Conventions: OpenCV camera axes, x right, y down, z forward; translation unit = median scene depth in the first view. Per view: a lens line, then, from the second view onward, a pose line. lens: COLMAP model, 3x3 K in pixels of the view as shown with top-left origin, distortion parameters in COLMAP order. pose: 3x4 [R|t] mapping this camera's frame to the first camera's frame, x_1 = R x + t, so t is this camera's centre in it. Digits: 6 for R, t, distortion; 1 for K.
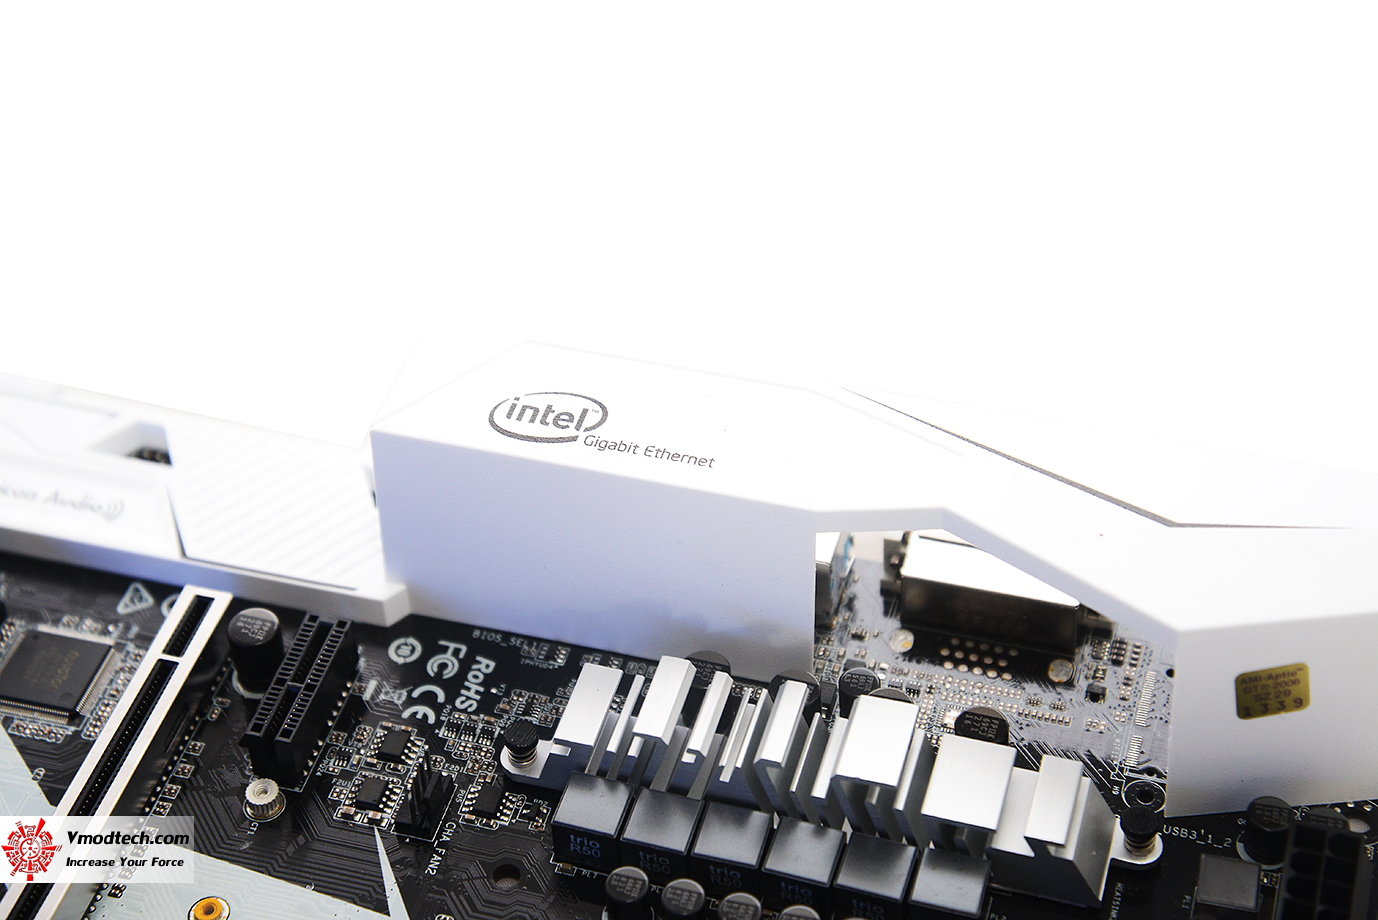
lens RADIAL K [[2689.4, 0, 679.8], [0, 2689.4, 456.0], [0, 0, 1]] dist [0.366765, 0.000000]
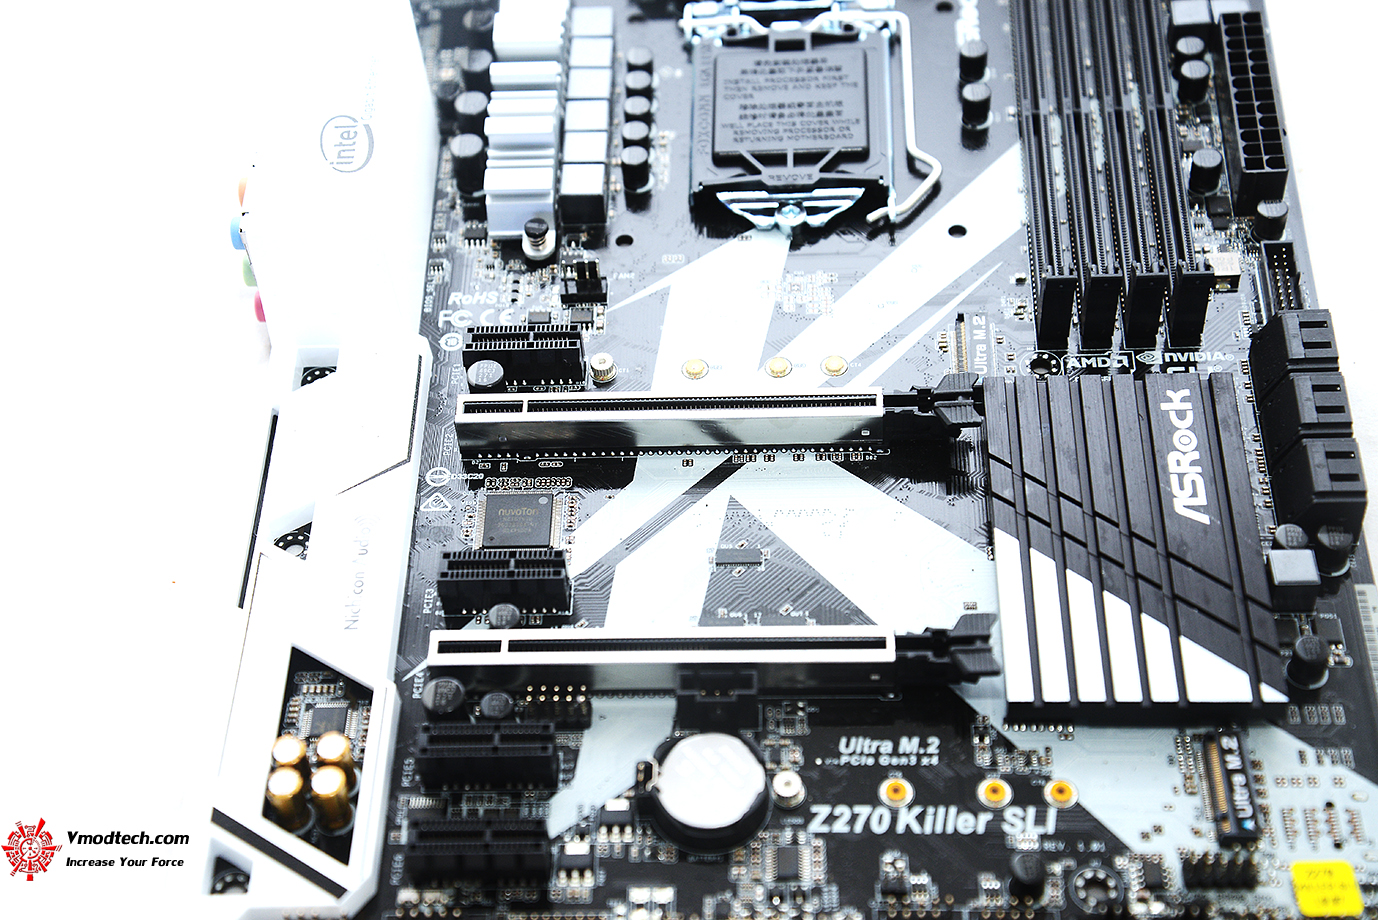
lens RADIAL K [[2363.4, 0, 685.3], [0, 2363.4, 447.1], [0, 0, 1]] dist [0.310211, 0.000000]
pose [[-0.259631, -0.705992, 0.658913, -0.996699], [0.734393, 0.298732, 0.609448, -0.578965], [-0.627104, 0.642132, 0.440916, 0.441083]]
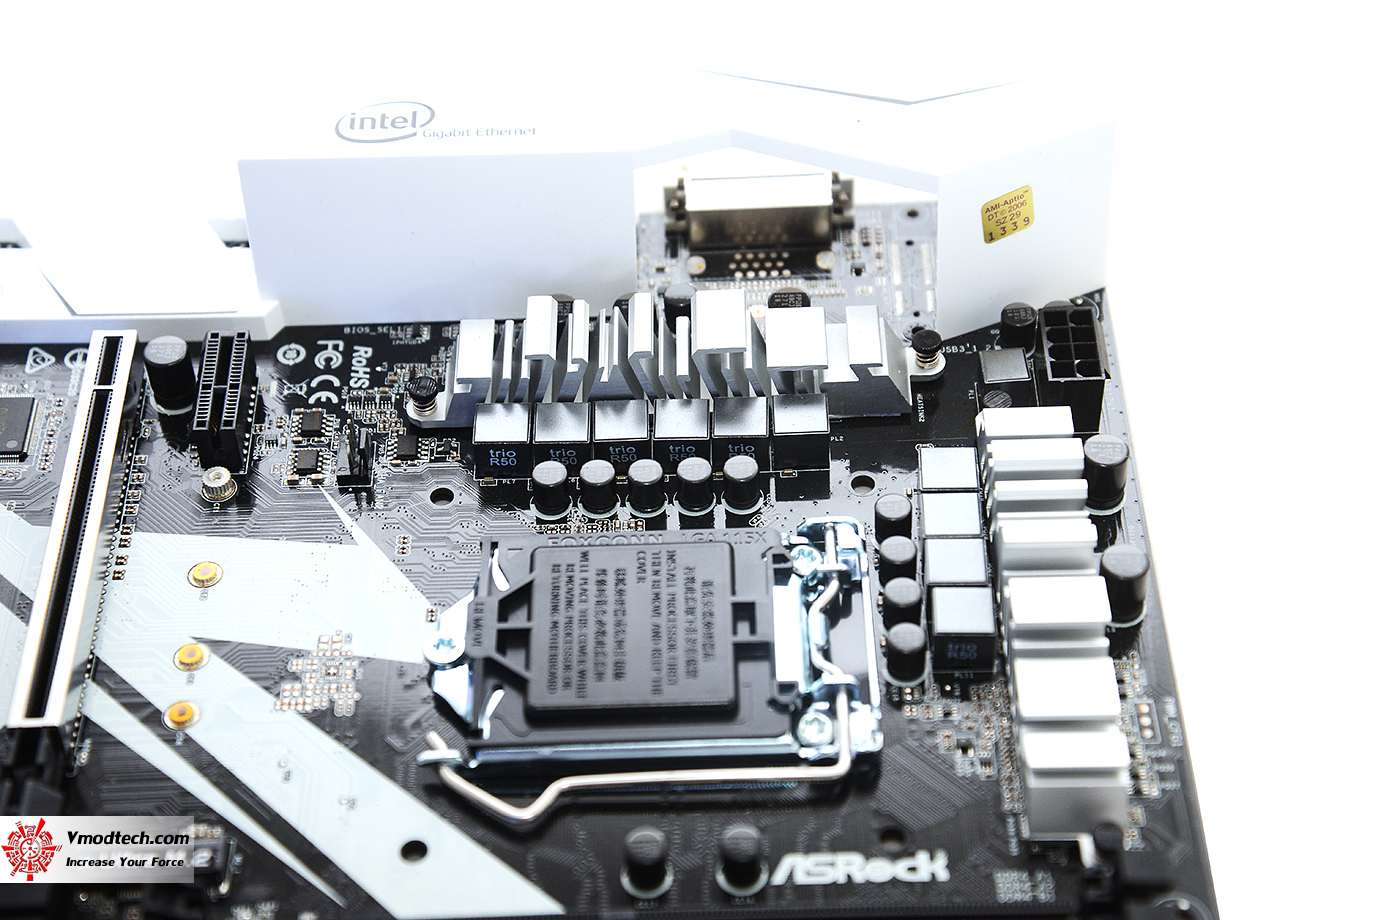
lens RADIAL K [[2549.5, 0, 680.5], [0, 2549.5, 456.8], [0, 0, 1]] dist [0.361705, 0.000000]
pose [[0.955918, -0.206100, 0.209152, -0.188560], [0.201966, 0.978527, 0.041175, 0.106744], [-0.213147, 0.002881, 0.977016, -0.130150]]
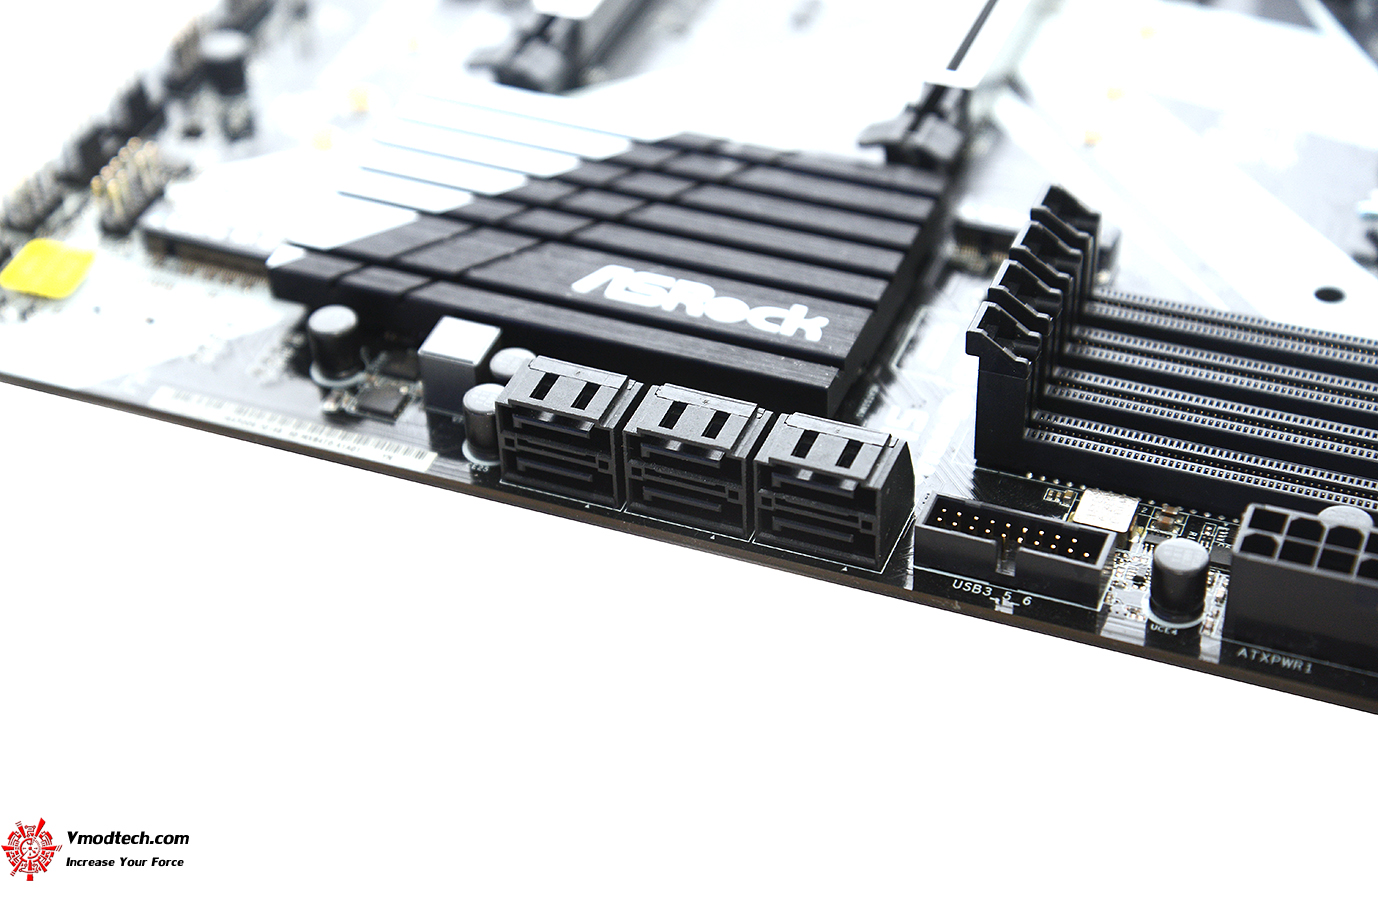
lens RADIAL K [[2689.4, 0, 681.9], [0, 2689.4, 445.3], [0, 0, 1]] dist [0.366765, 0.000000]
pose [[0.995468, 0.068437, -0.066027, -0.256707], [-0.074973, 0.991934, -0.102210, 0.423417], [0.058500, 0.106697, 0.992569, -0.038197]]
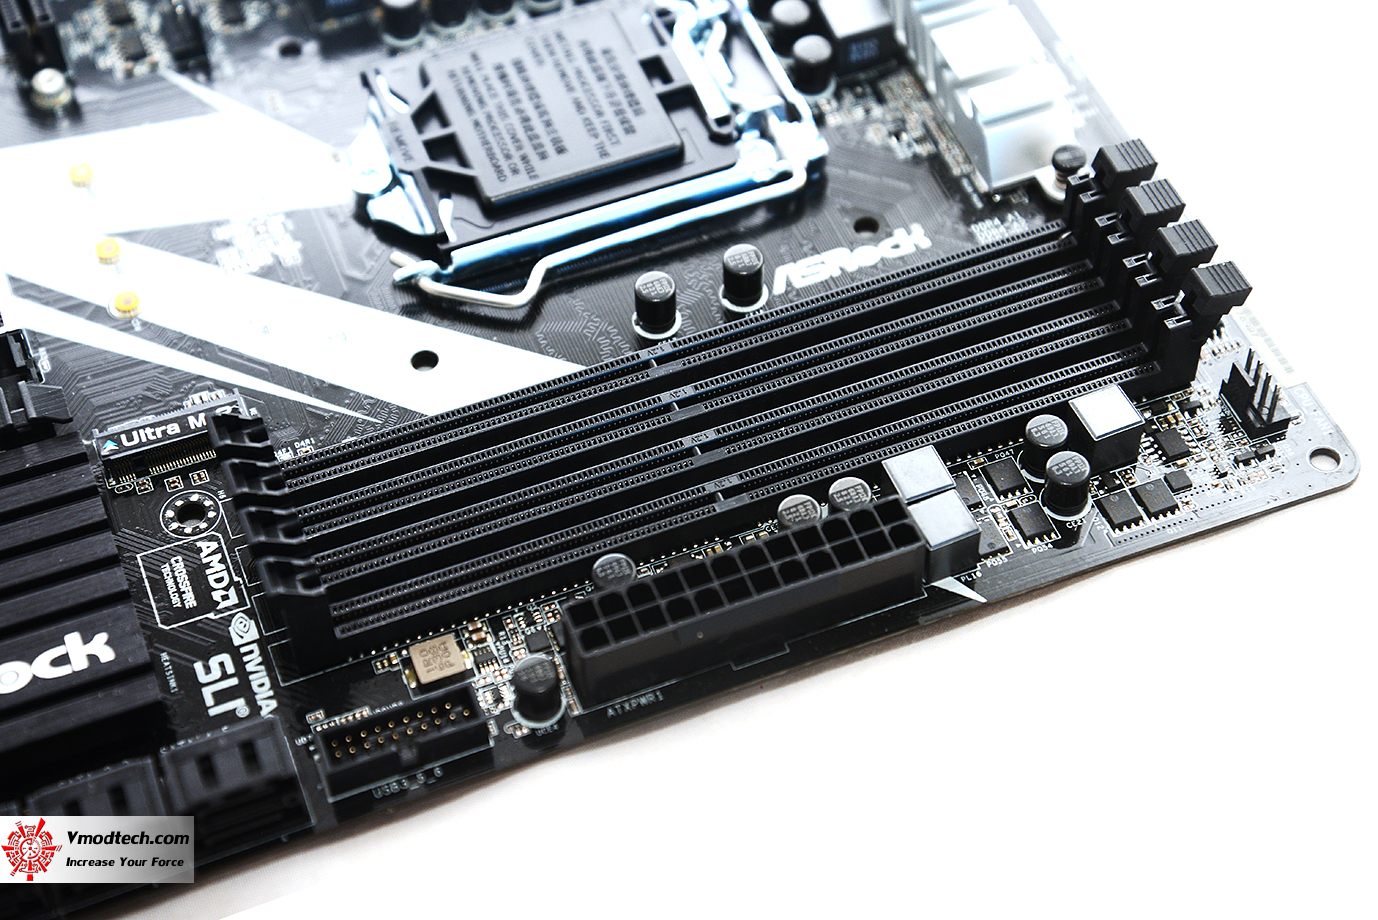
lens RADIAL K [[2549.5, 0, 672.4], [0, 2549.5, 440.9], [0, 0, 1]] dist [0.361705, 0.000000]
pose [[0.793962, -0.461489, 0.395794, -0.430684], [0.425493, 0.886790, 0.180444, 0.164893], [-0.434259, 0.025142, 0.900437, -0.062587]]
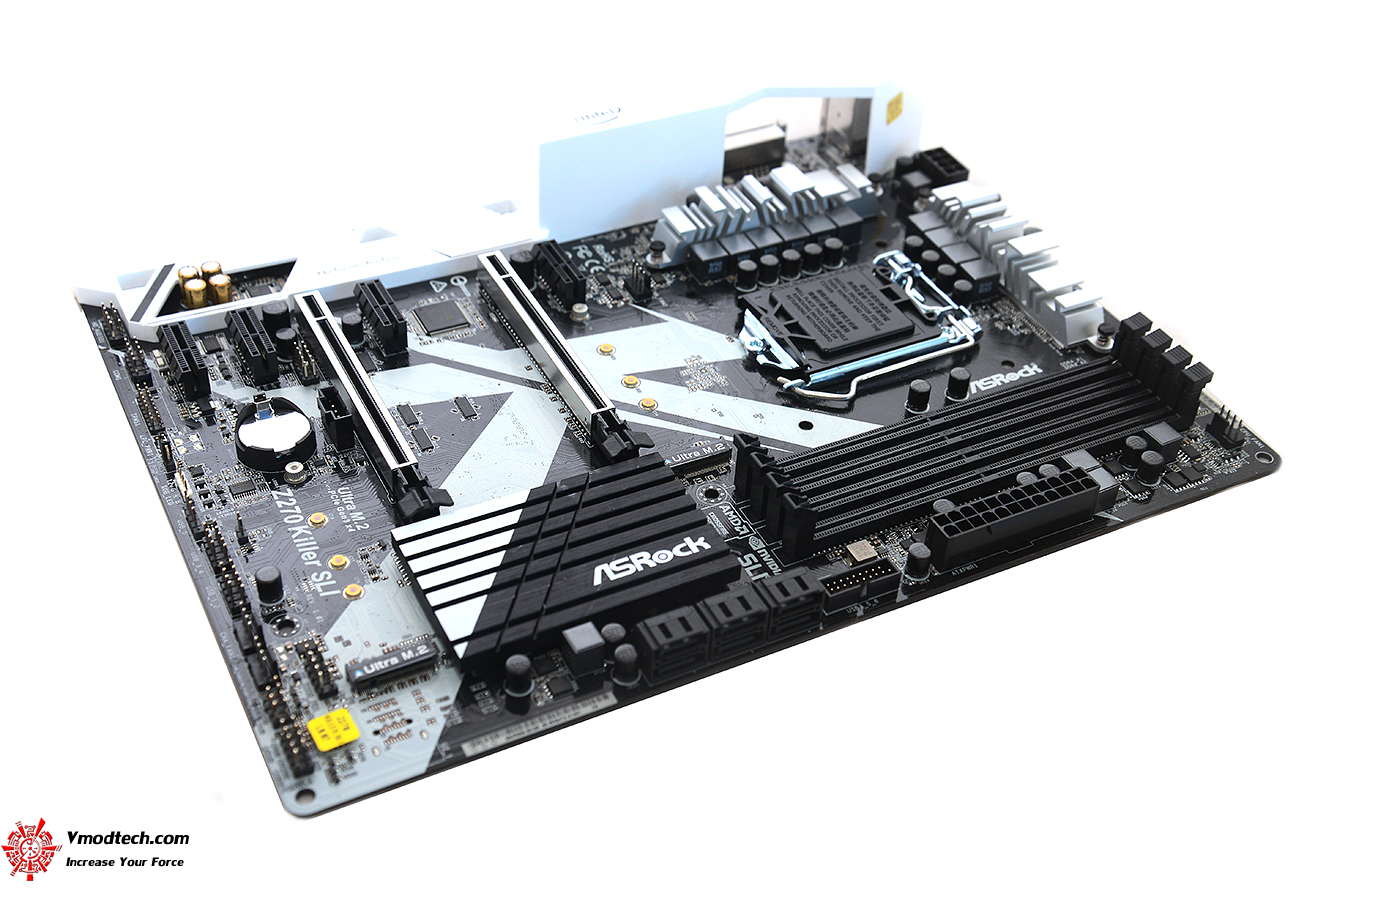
lens RADIAL K [[1605.2, 0, 678.8], [0, 1605.2, 454.7], [0, 0, 1]] dist [0.119388, 0.000000]
pose [[0.718101, -0.392676, 0.574575, -0.857416], [0.434666, 0.897839, 0.070359, 0.168101], [-0.543504, 0.199223, 0.815422, -0.060029]]
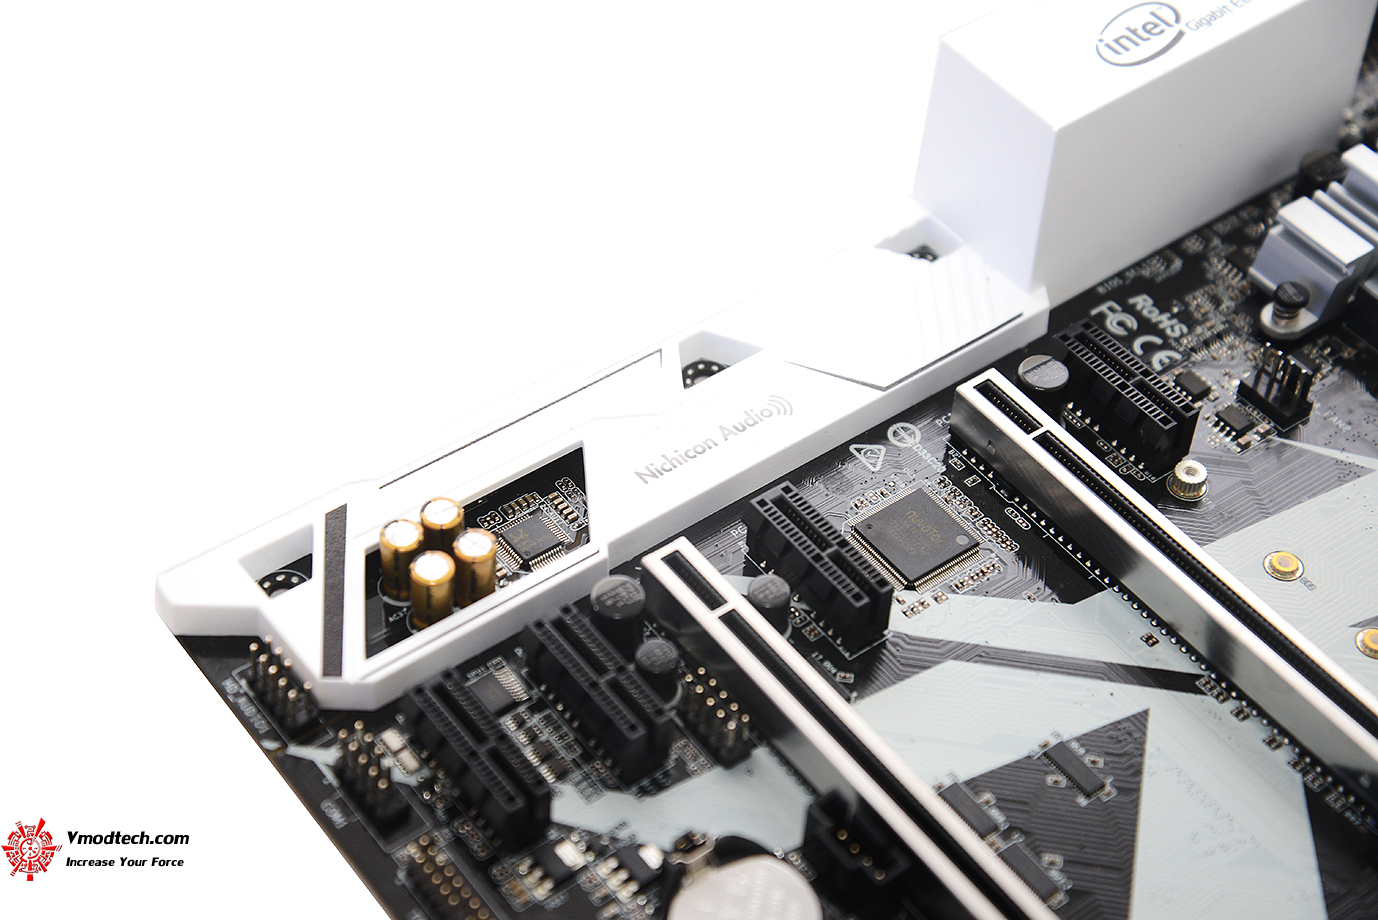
lens RADIAL K [[2689.4, 0, 684.3], [0, 2689.4, 468.9], [0, 0, 1]] dist [0.366765, 0.000000]
pose [[0.589869, -0.555448, 0.586116, -0.848078], [0.532816, 0.813132, 0.234358, -0.215401], [-0.606763, 0.174051, 0.775593, 0.312056]]
